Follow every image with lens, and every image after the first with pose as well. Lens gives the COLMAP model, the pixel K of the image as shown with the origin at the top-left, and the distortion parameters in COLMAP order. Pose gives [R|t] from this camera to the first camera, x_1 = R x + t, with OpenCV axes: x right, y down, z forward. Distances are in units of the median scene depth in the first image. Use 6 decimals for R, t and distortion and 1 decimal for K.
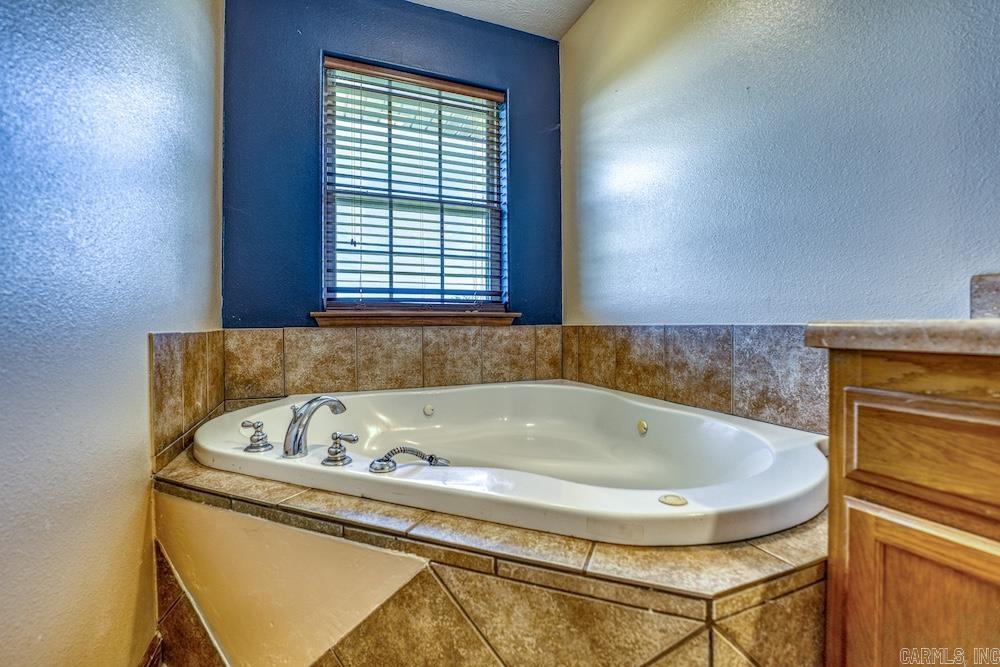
lens RADIAL K [[409.1, 0, 499.0], [0, 409.1, 335.2], [0, 0, 1]] dist [-0.034719, 0.003996]
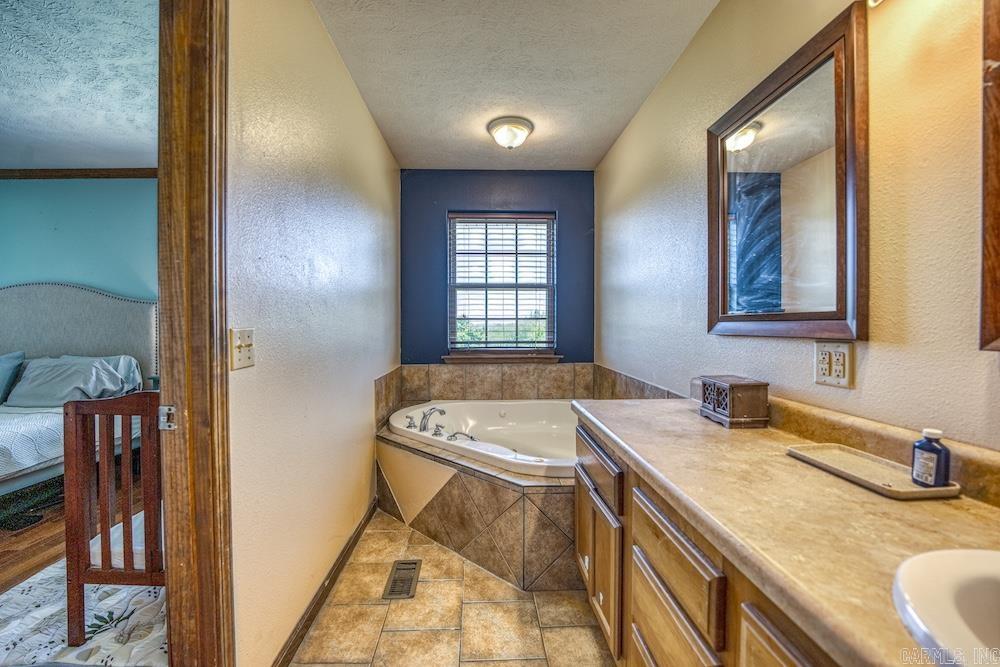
lens RADIAL K [[409.1, 0, 505.4], [0, 409.1, 327.9], [0, 0, 1]] dist [-0.034719, 0.003996]
pose [[0.934862, 0.005387, -0.354970, 0.778823], [-0.004280, 0.999983, 0.003903, -0.321612], [0.354985, -0.002129, 0.934869, -1.068939]]
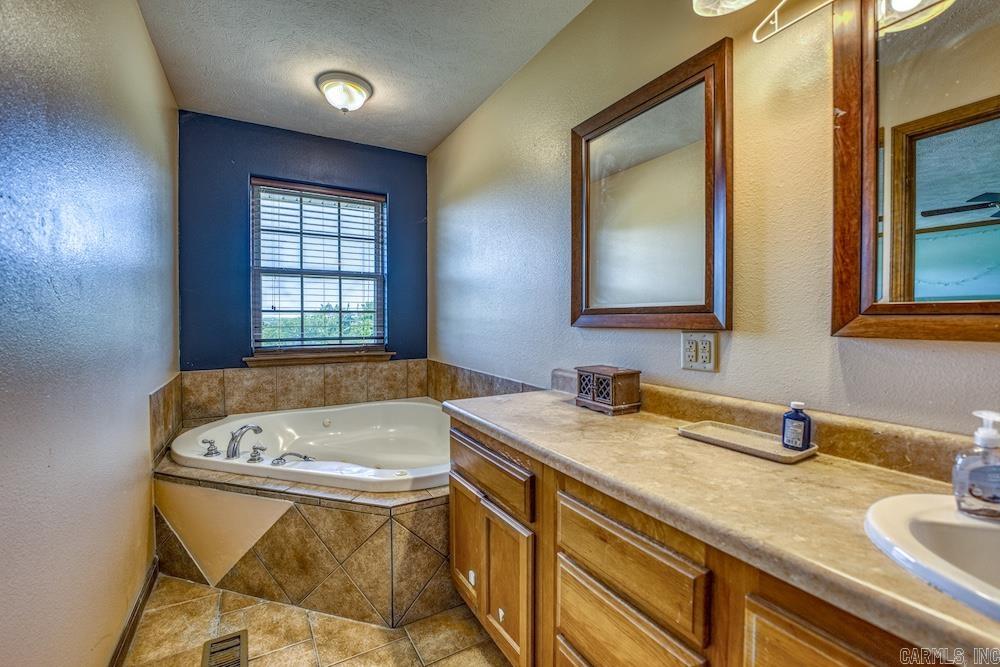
lens RADIAL K [[409.1, 0, 495.8], [0, 409.1, 326.6], [0, 0, 1]] dist [-0.034719, 0.003996]
pose [[0.993435, 0.000637, 0.114398, 0.463114], [-0.001956, 0.999933, 0.011419, -0.313075], [-0.114383, -0.011568, 0.993369, -0.923809]]
